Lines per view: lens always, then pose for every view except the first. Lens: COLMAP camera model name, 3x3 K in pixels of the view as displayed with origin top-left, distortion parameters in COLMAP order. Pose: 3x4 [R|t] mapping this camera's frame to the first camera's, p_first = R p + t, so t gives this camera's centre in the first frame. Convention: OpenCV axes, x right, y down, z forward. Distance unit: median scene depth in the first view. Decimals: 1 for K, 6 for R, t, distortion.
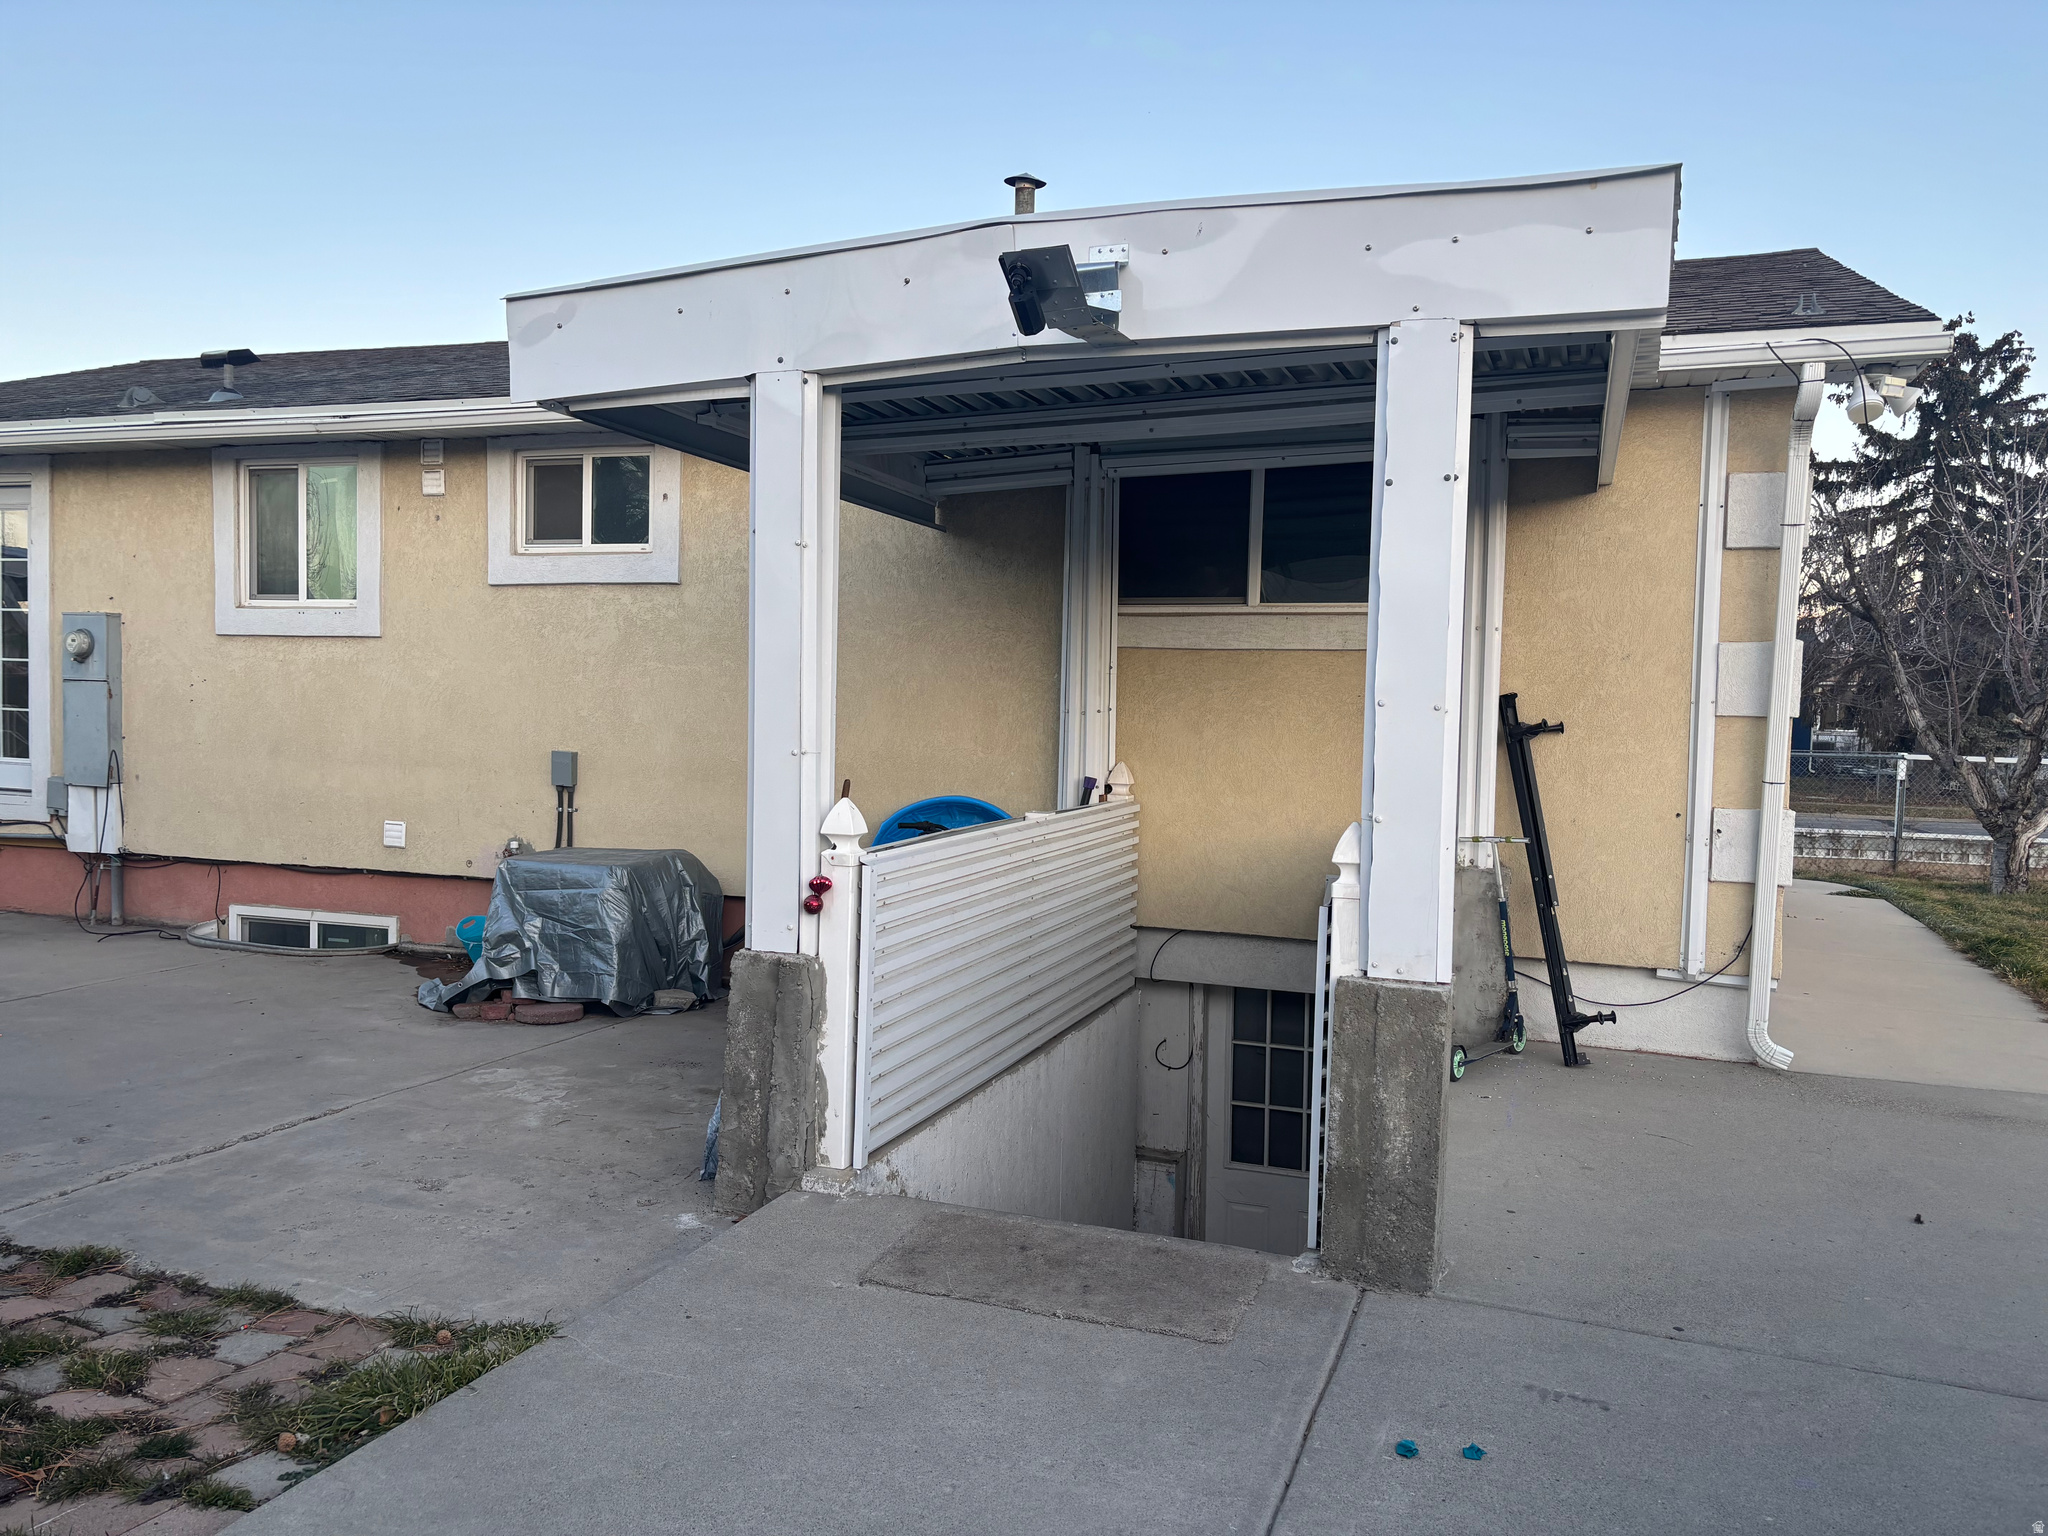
lens RADIAL K [[1533.8, 0, 1029.5], [0, 1533.8, 766.0], [0, 0, 1]] dist [0.042543, -0.032659]
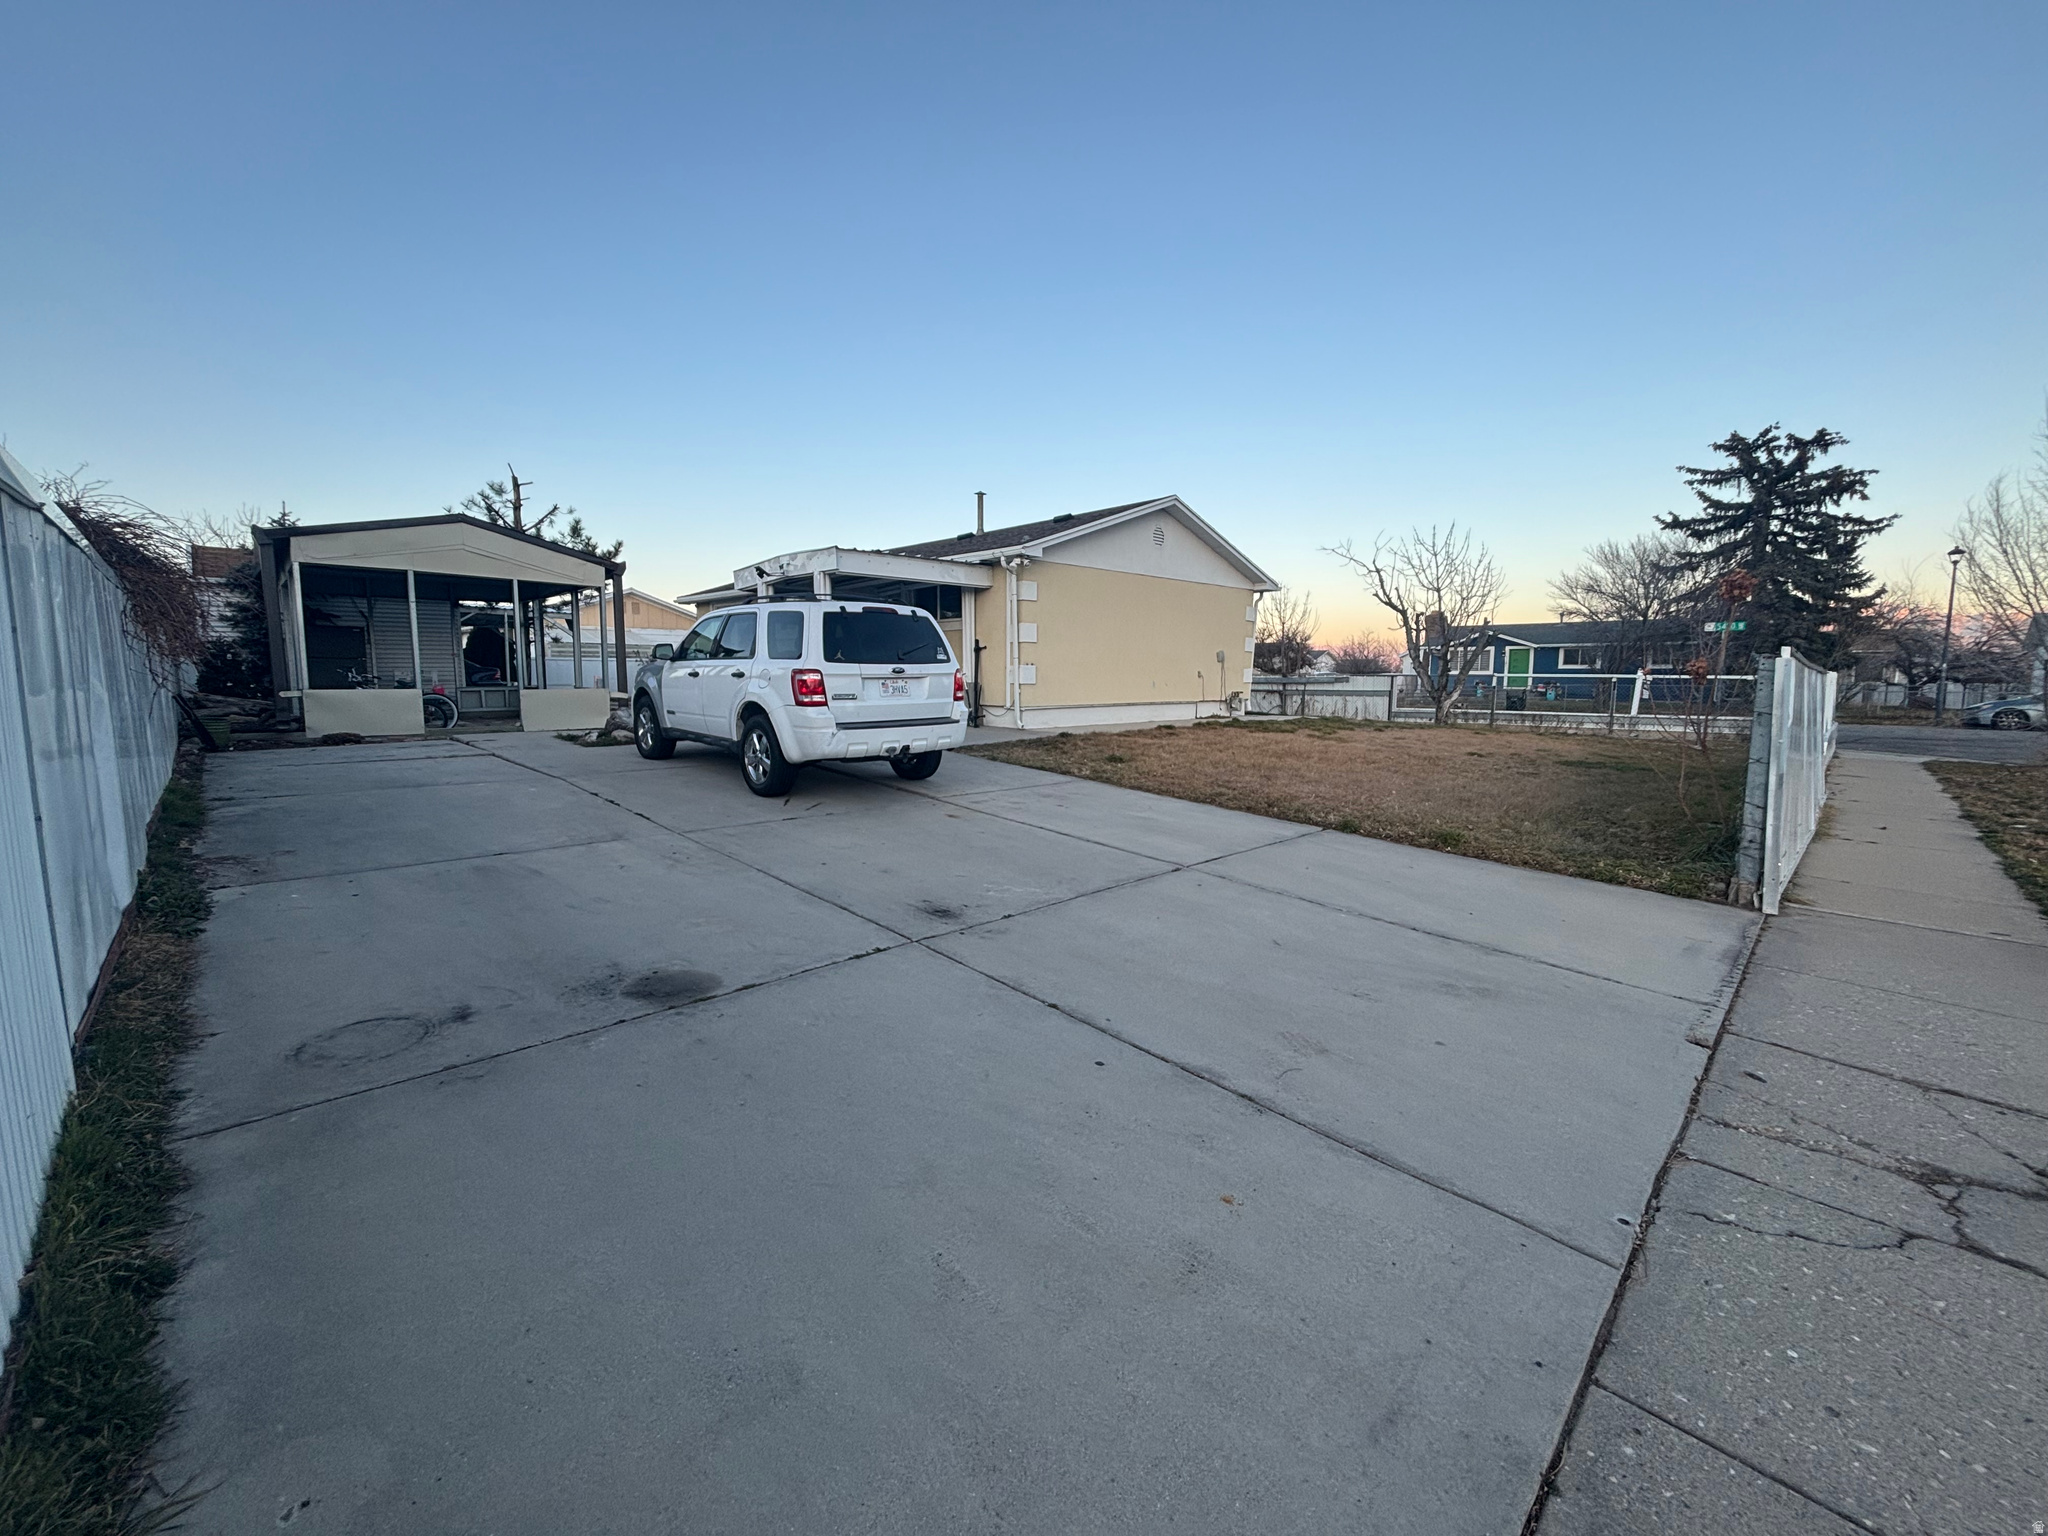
lens RADIAL K [[808.9, 0, 1017.9], [0, 808.9, 766.3], [0, 0, 1]] dist [0.003746, -0.001193]
pose [[0.893575, 0.027605, -0.448065, 1.376099], [-0.002534, 0.998402, 0.056457, 0.167049], [0.448907, -0.049314, 0.892217, -0.874608]]
